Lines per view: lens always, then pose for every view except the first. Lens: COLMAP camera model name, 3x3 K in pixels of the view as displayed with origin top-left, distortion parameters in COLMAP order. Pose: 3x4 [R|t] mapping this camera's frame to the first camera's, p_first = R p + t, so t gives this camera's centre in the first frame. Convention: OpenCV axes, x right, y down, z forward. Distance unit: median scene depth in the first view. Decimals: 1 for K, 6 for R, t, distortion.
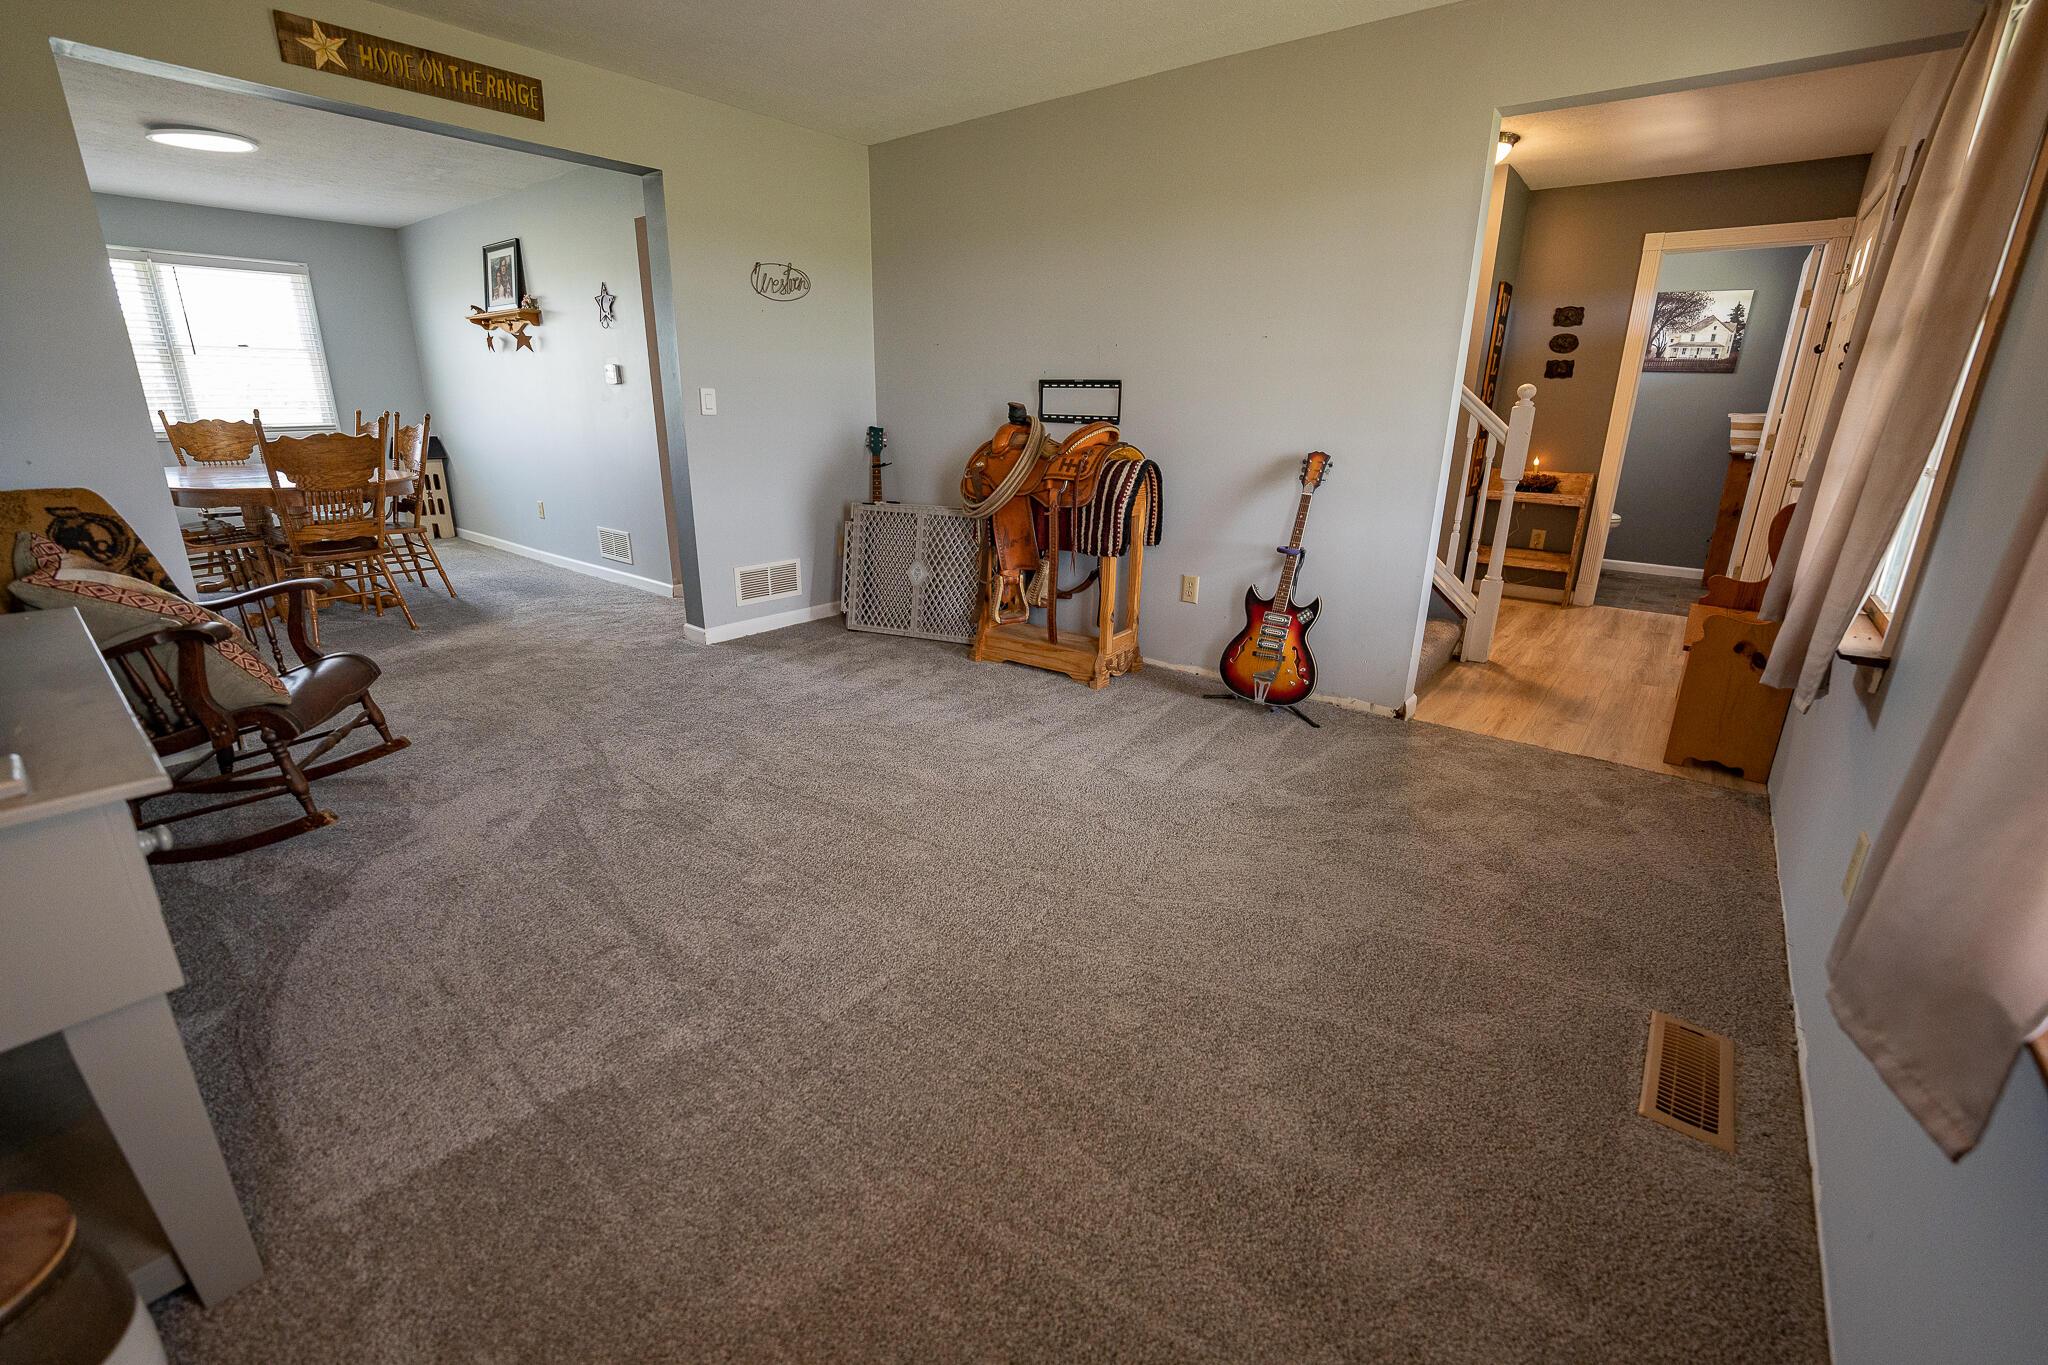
lens RADIAL K [[851.1, 0, 1029.6], [0, 851.1, 679.6], [0, 0, 1]] dist [-0.028157, 0.004530]
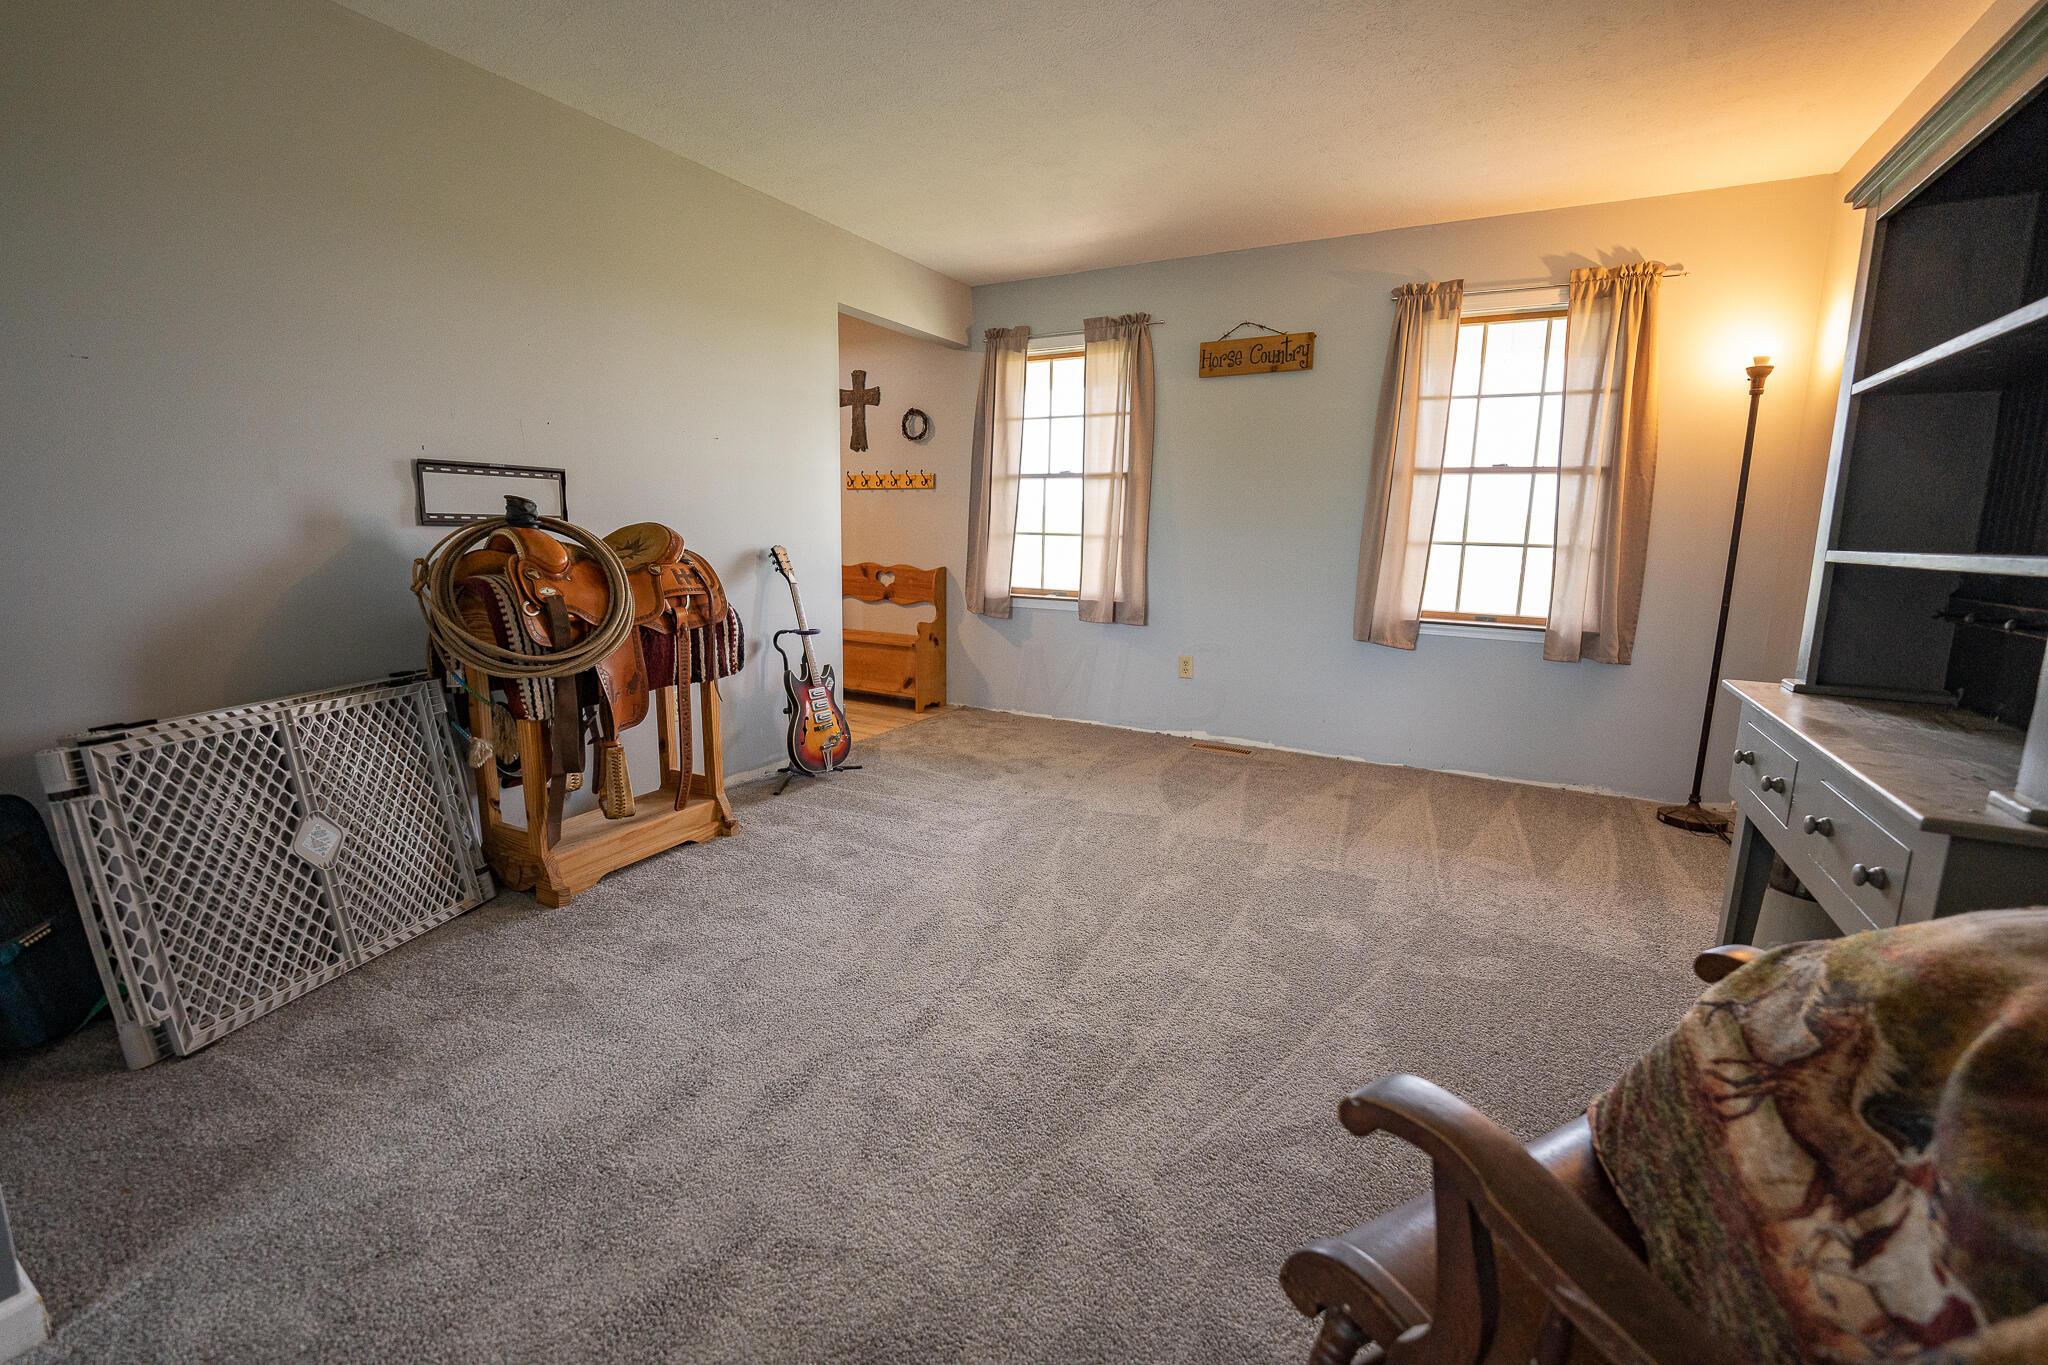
lens RADIAL K [[851.1, 0, 1029.6], [0, 851.1, 679.6], [0, 0, 1]] dist [-0.028157, 0.004530]
pose [[-0.163479, -0.187342, 0.968596, -0.816216], [0.291673, 0.928735, 0.228860, -0.257957], [-0.942444, 0.319927, -0.097186, 0.831573]]
